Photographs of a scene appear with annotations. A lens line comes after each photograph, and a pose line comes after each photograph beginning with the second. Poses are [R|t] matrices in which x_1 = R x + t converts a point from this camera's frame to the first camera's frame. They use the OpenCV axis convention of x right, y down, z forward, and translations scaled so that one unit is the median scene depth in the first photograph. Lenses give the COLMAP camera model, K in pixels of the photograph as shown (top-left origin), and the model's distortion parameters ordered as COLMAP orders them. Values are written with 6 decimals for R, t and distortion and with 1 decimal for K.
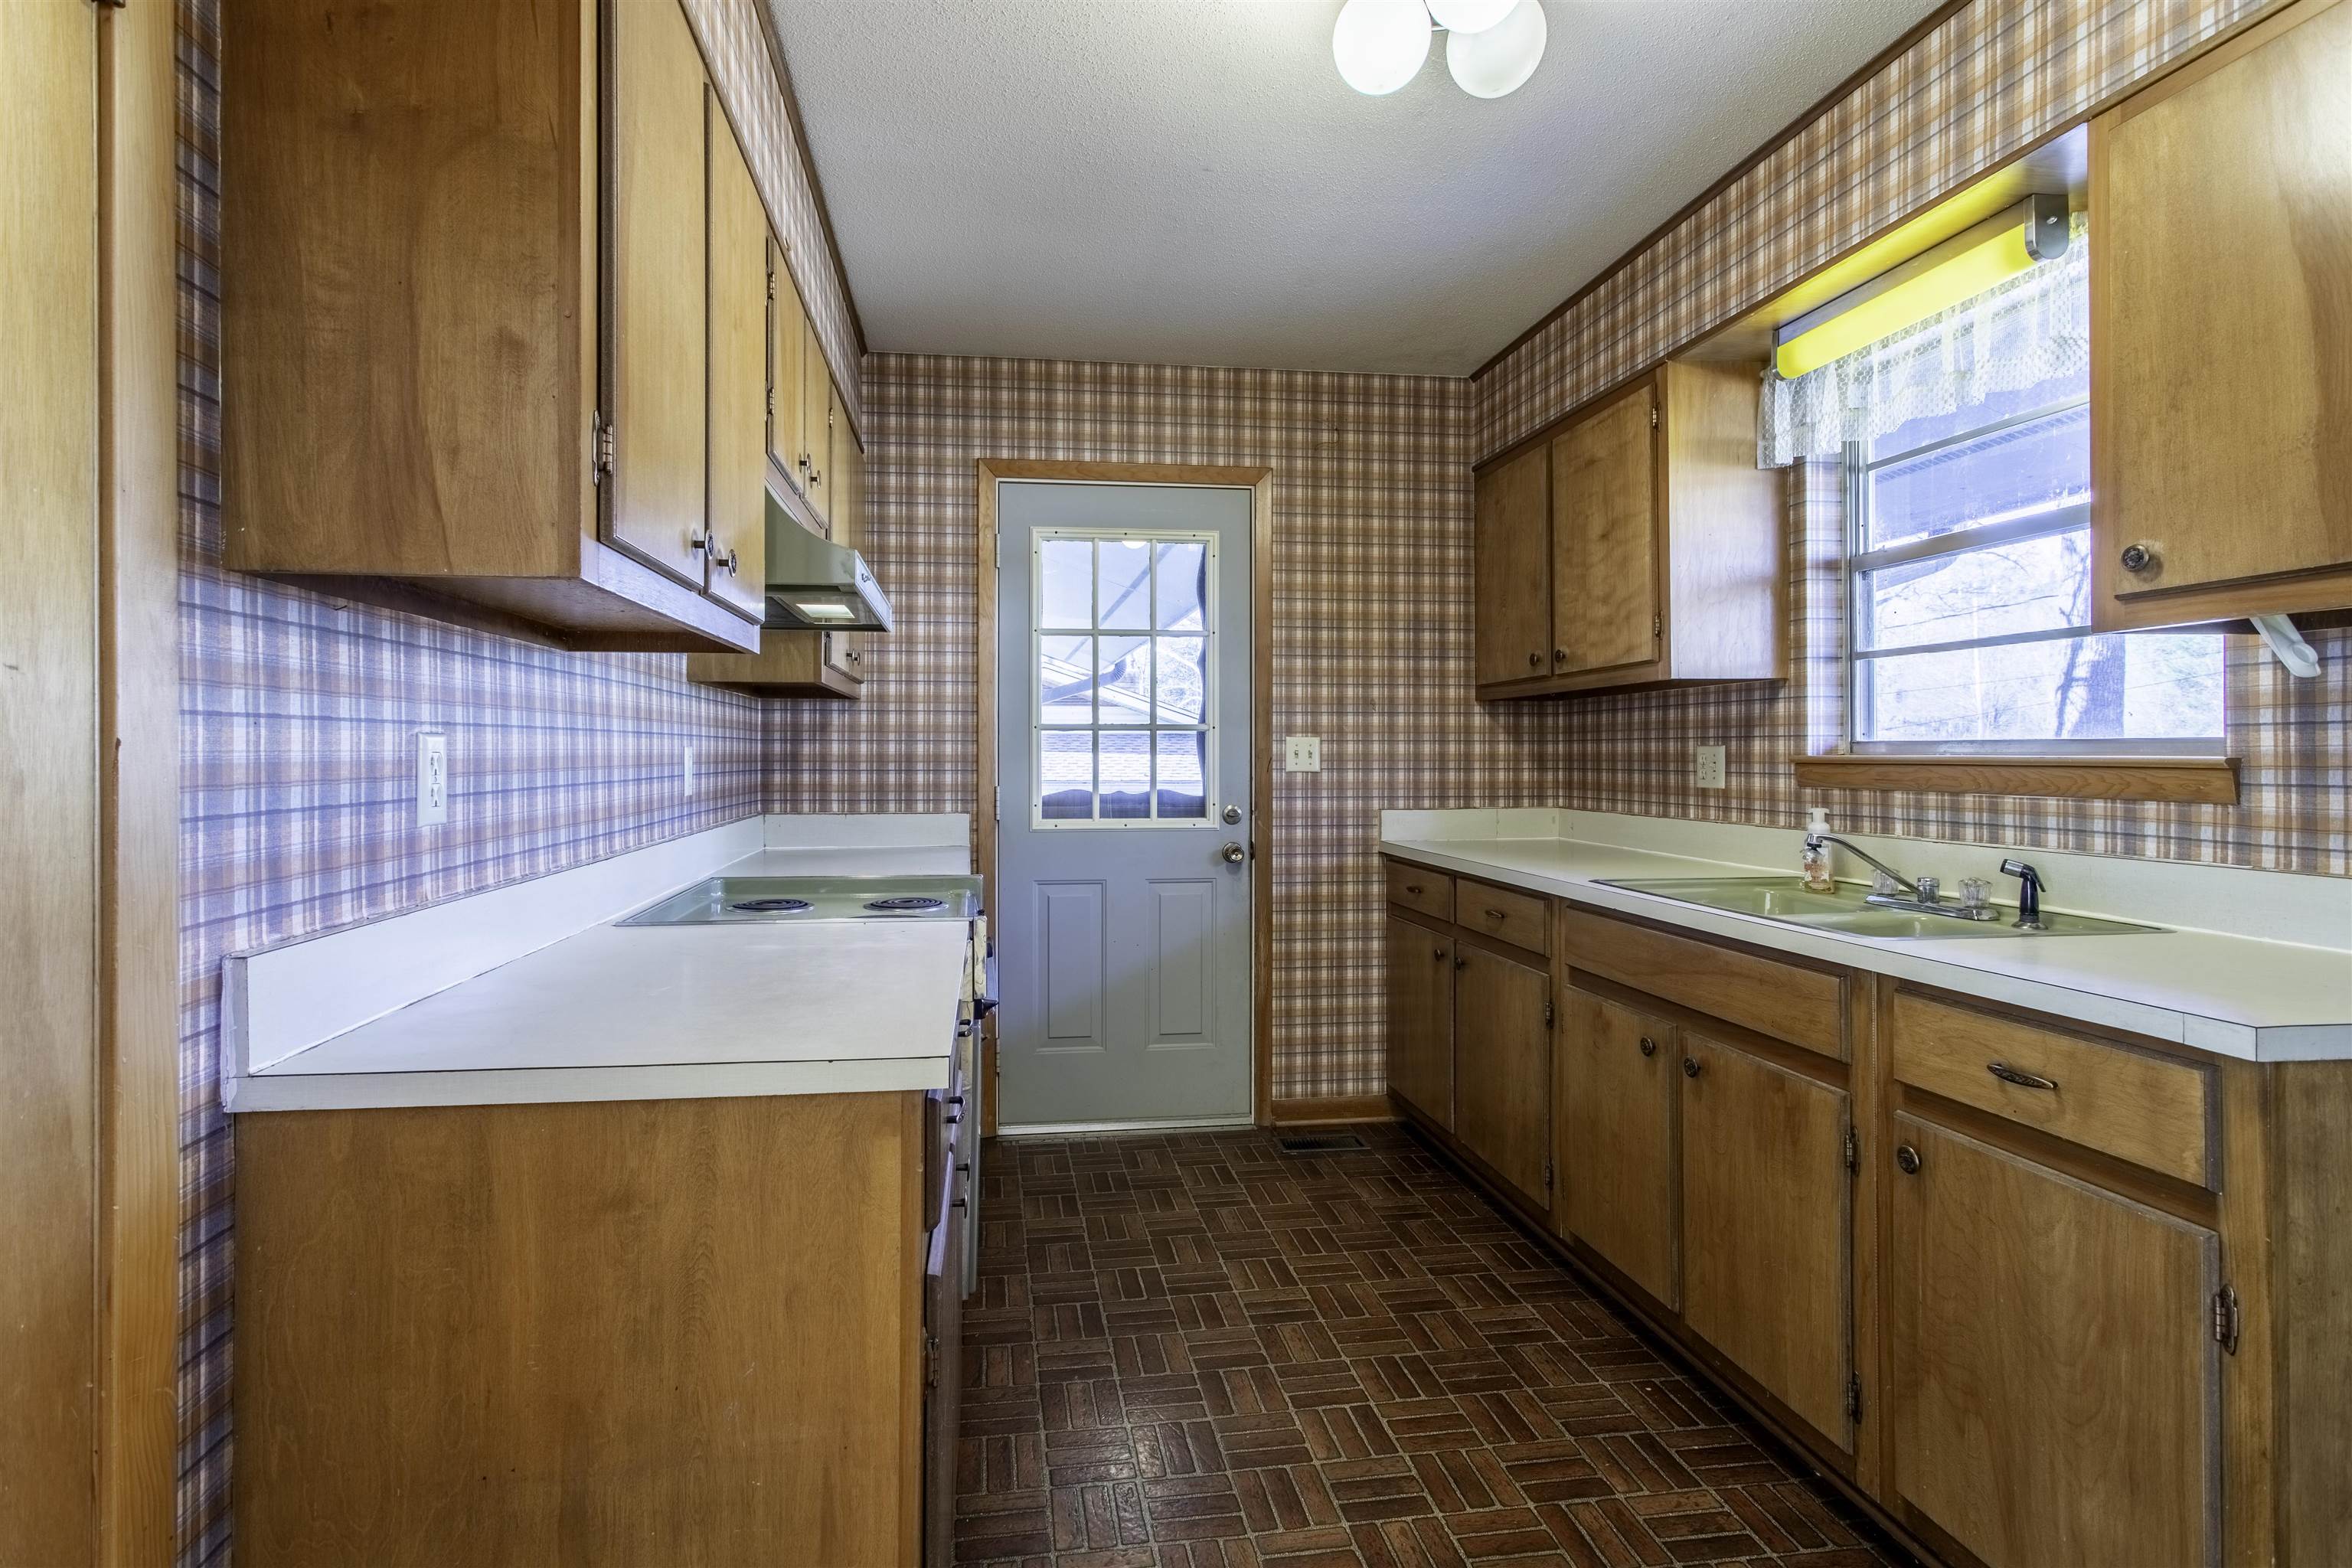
lens RADIAL K [[1119.0, 0, 1152.6], [0, 1119.0, 768.6], [0, 0, 1]] dist [0.002114, 0.002483]
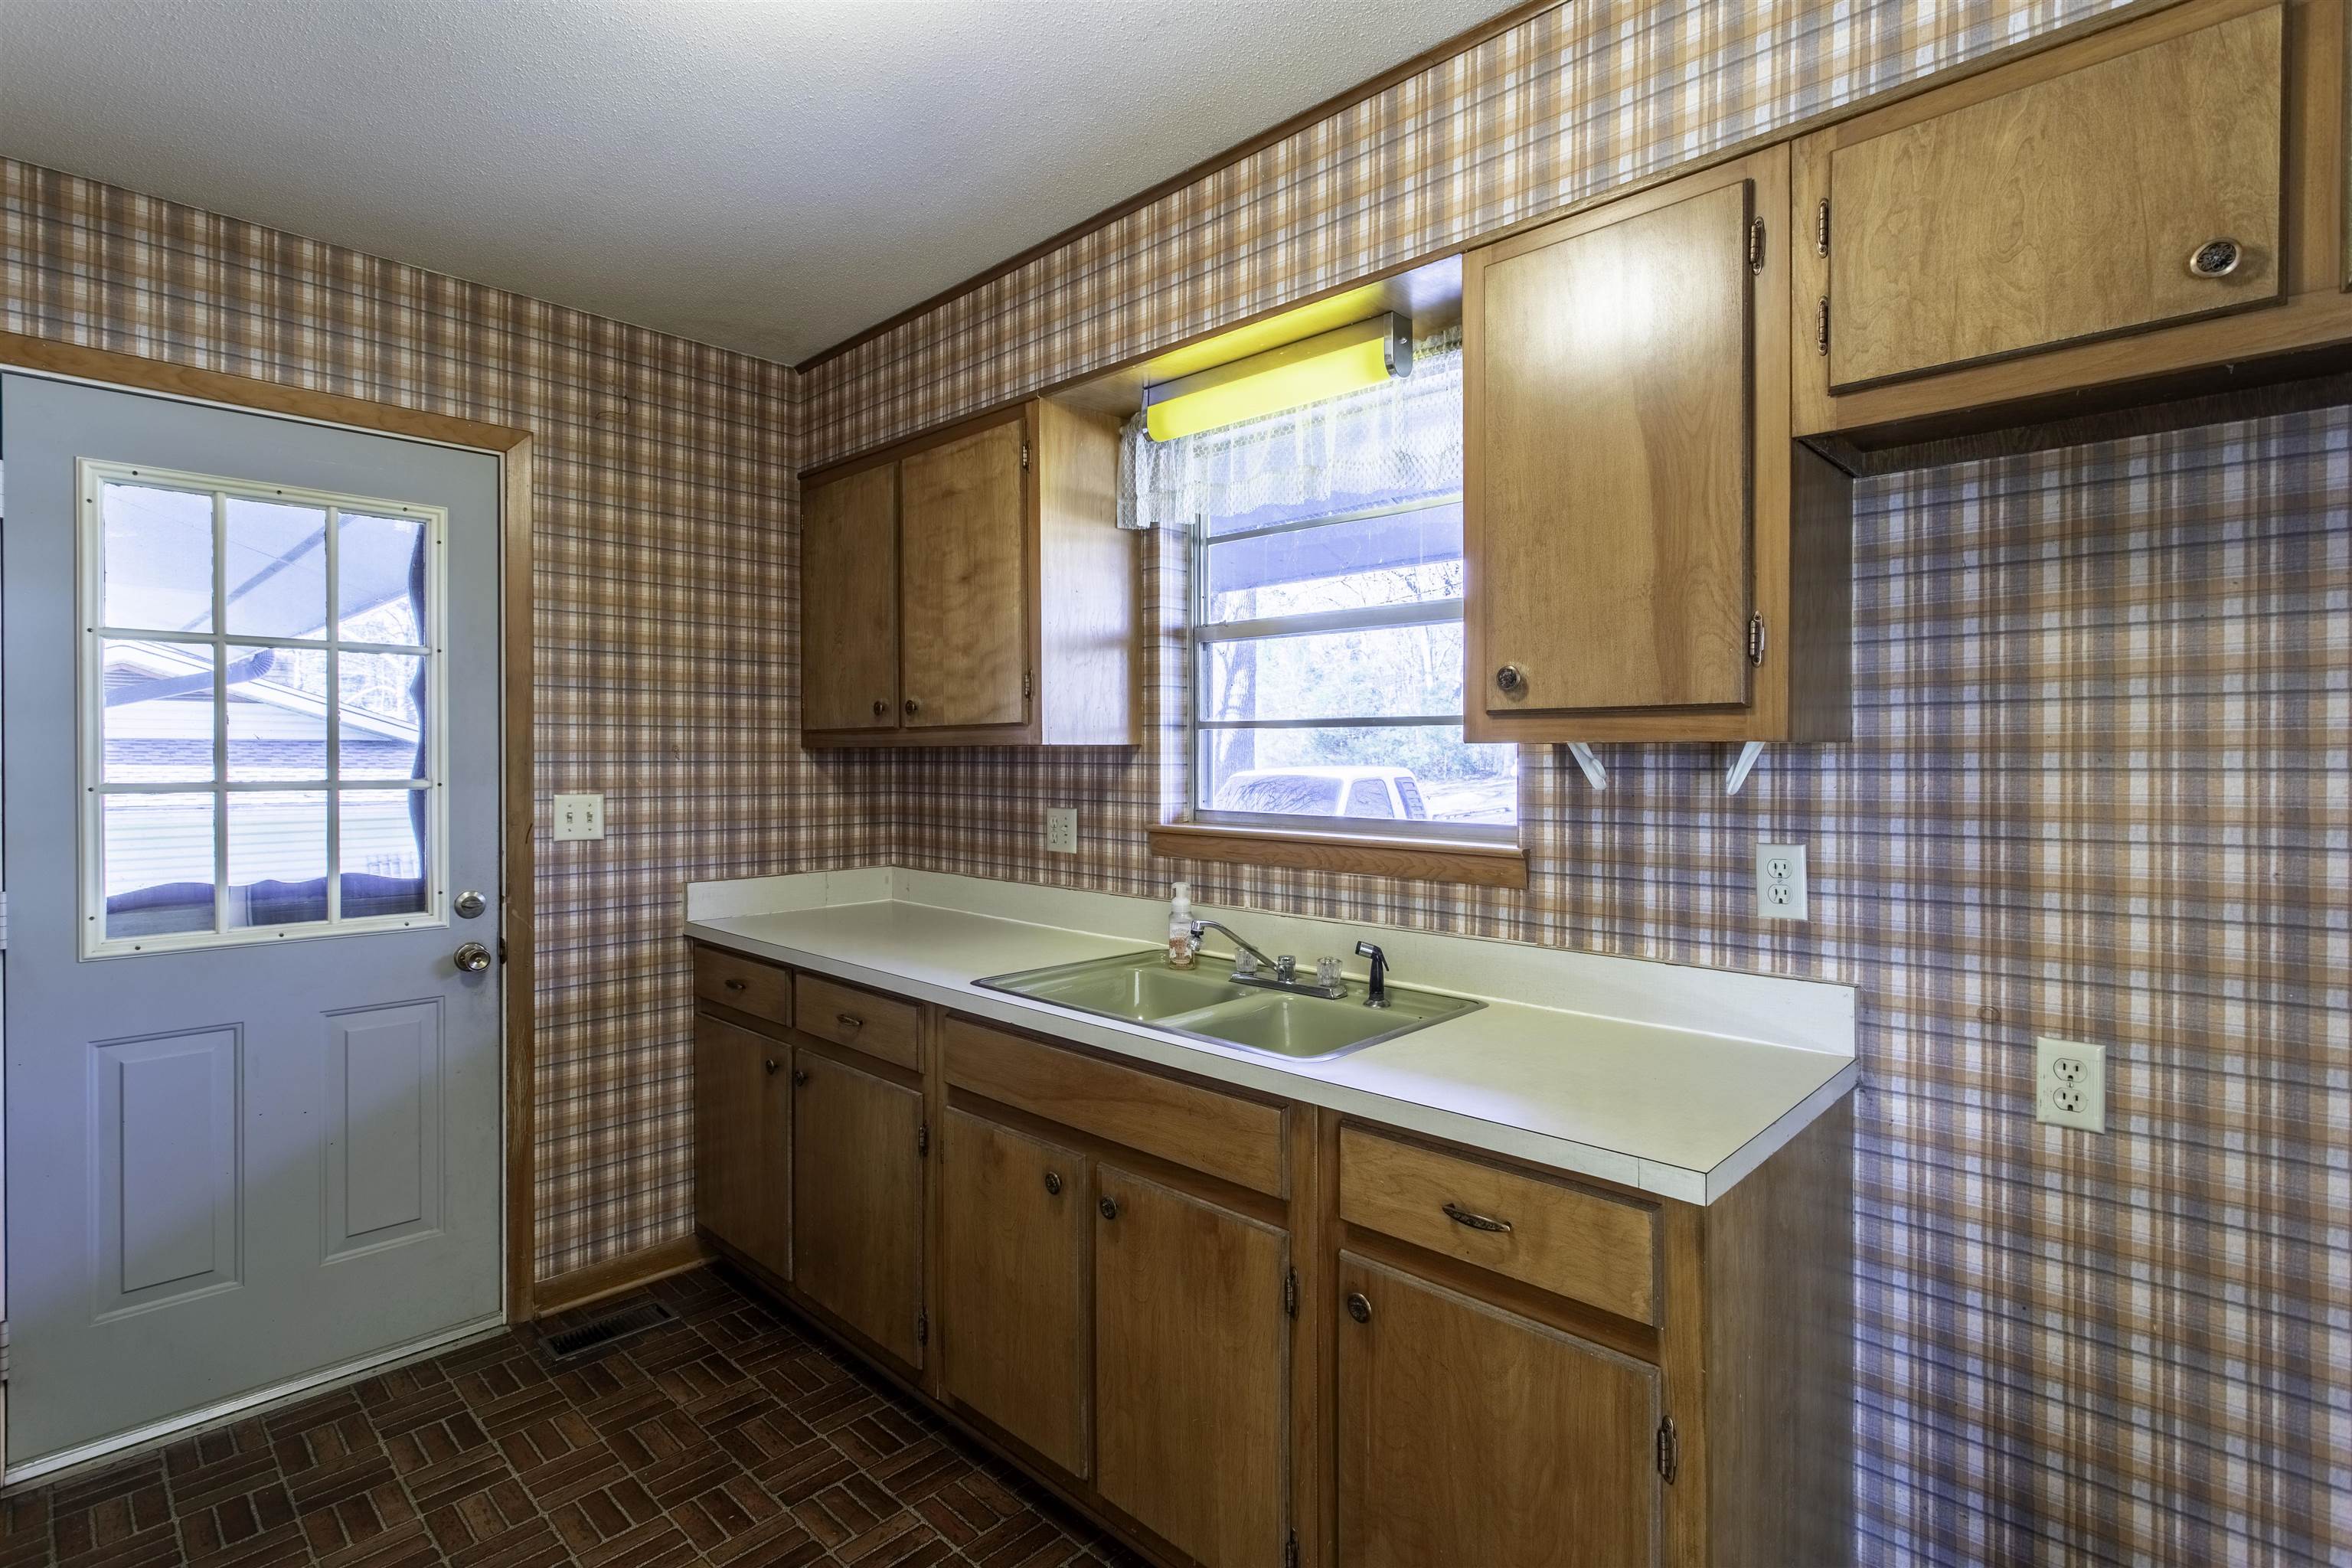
lens RADIAL K [[1119.0, 0, 1161.6], [0, 1119.0, 775.7], [0, 0, 1]] dist [0.002114, 0.002483]
pose [[0.796635, -0.004340, 0.604445, -0.011671], [0.001263, 0.999984, 0.005516, -0.053251], [-0.604459, -0.003631, 0.796628, 0.186308]]
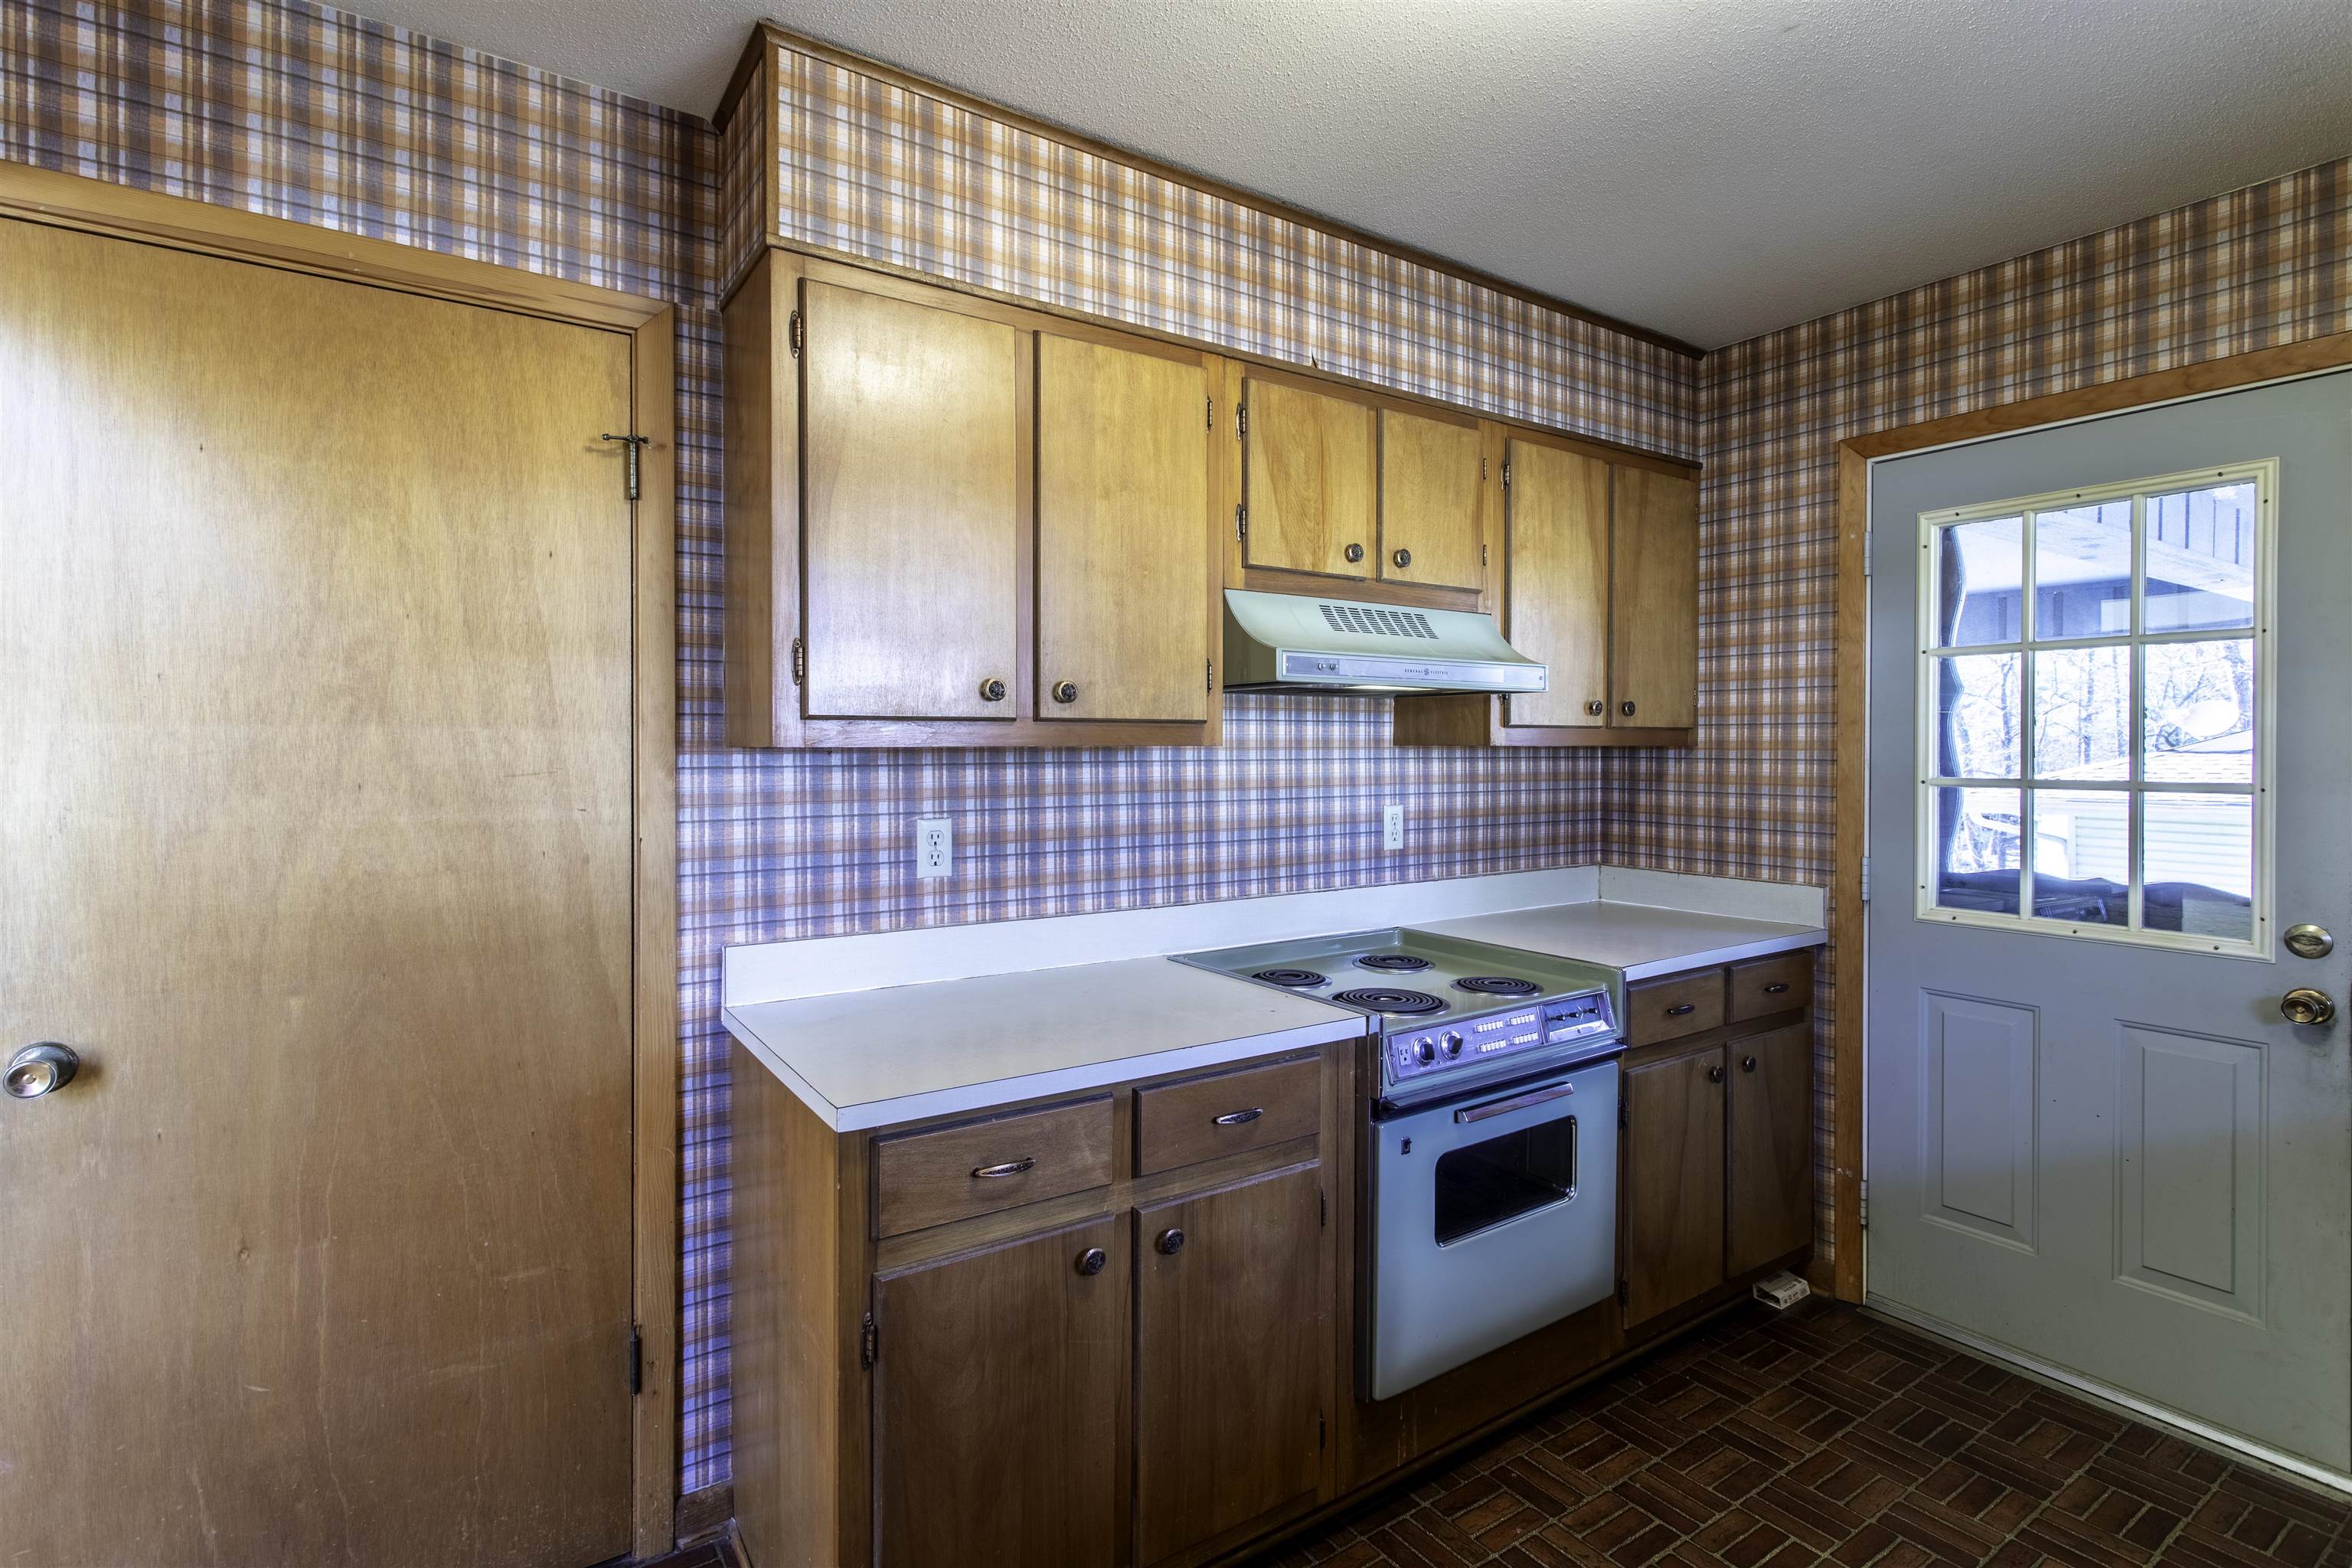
lens RADIAL K [[1119.0, 0, 1186.2], [0, 1119.0, 770.2], [0, 0, 1]] dist [0.002114, 0.002483]
pose [[0.448584, 0.021081, -0.893492, 0.386039], [-0.016200, 0.999749, 0.015455, -0.054693], [0.893594, 0.007542, 0.448813, 0.259801]]
